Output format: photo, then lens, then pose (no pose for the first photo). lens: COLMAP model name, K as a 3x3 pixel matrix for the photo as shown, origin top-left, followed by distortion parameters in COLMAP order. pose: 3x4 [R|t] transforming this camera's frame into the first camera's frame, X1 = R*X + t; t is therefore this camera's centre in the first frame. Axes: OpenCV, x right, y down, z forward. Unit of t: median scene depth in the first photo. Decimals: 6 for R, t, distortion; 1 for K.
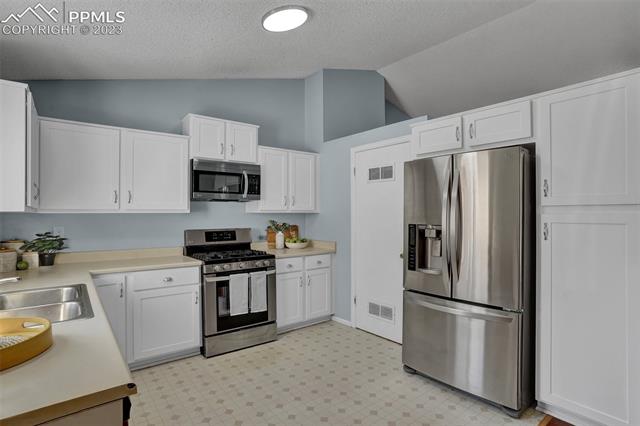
lens RADIAL K [[342.6, 0, 318.2], [0, 342.6, 212.6], [0, 0, 1]] dist [0.006385, 0.001718]
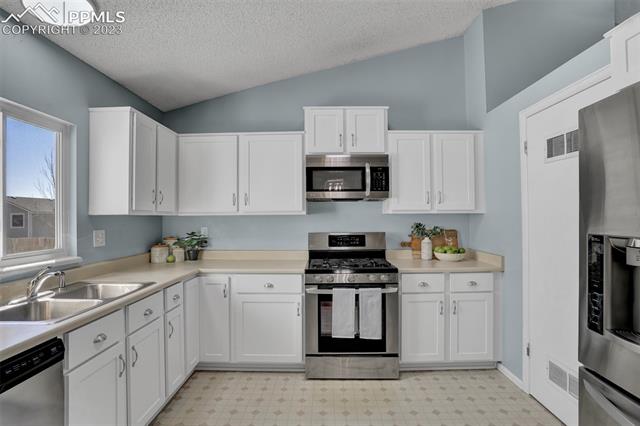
lens RADIAL K [[327.8, 0, 321.5], [0, 327.8, 214.0], [0, 0, 1]] dist [-0.031822, 0.005701]
pose [[0.781868, -0.007416, -0.623400, 0.198620], [0.007432, 0.999969, -0.002574, 0.002140], [0.623400, -0.002621, 0.781899, 0.323278]]
